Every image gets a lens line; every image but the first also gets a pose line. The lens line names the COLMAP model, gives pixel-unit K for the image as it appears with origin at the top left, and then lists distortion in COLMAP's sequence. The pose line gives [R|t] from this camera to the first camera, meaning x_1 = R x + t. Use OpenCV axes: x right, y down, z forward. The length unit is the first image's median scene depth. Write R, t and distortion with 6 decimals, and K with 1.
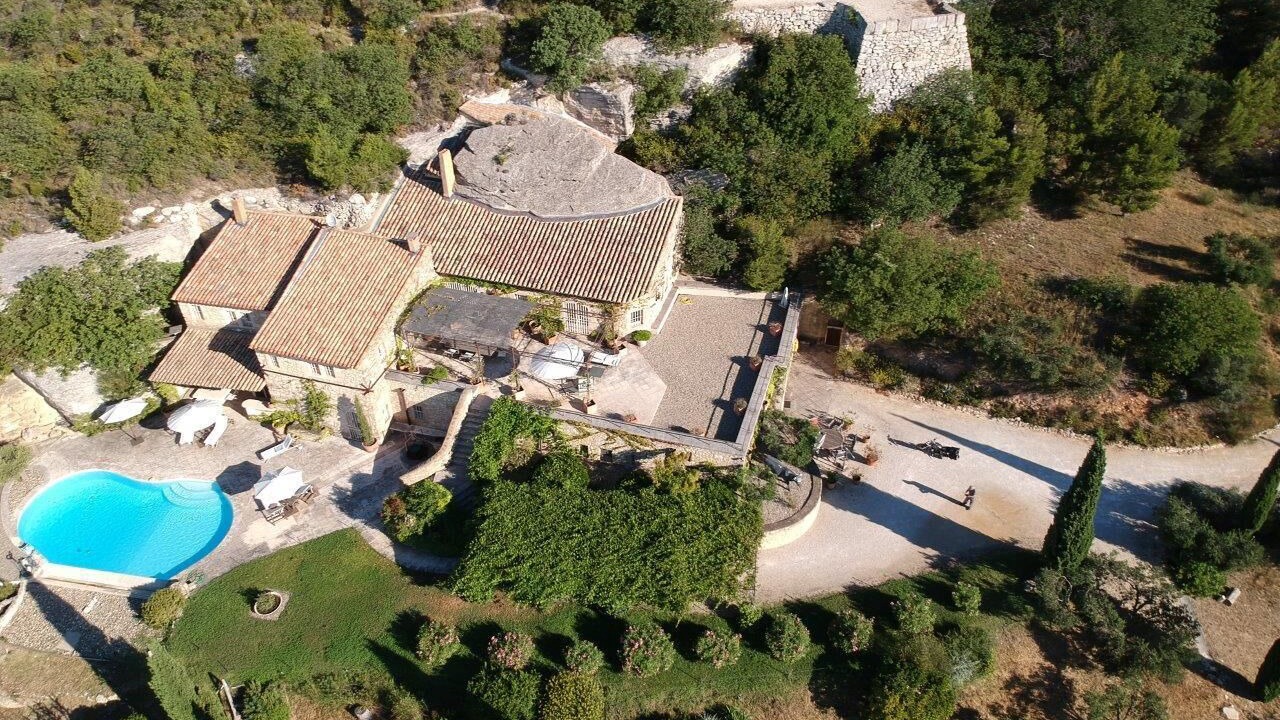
lens RADIAL K [[913.0, 0, 645.5], [0, 913.0, 435.4], [0, 0, 1]] dist [0.044157, -0.213475]
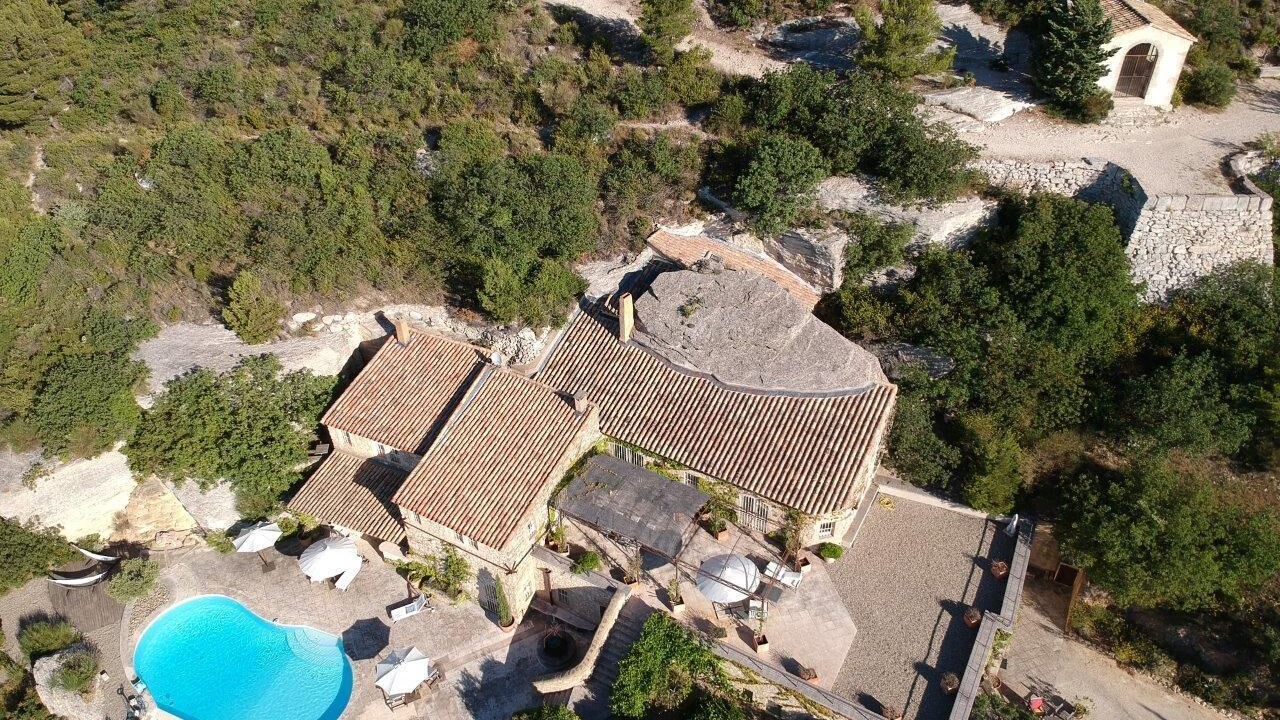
lens RADIAL K [[913.0, 0, 645.5], [0, 913.0, 435.4], [0, 0, 1]] dist [0.044157, -0.213475]
pose [[0.980985, 0.109608, -0.160172, -0.044379], [-0.113637, 0.993390, -0.016191, -0.168835], [0.157339, 0.034085, 0.986956, 0.130951]]
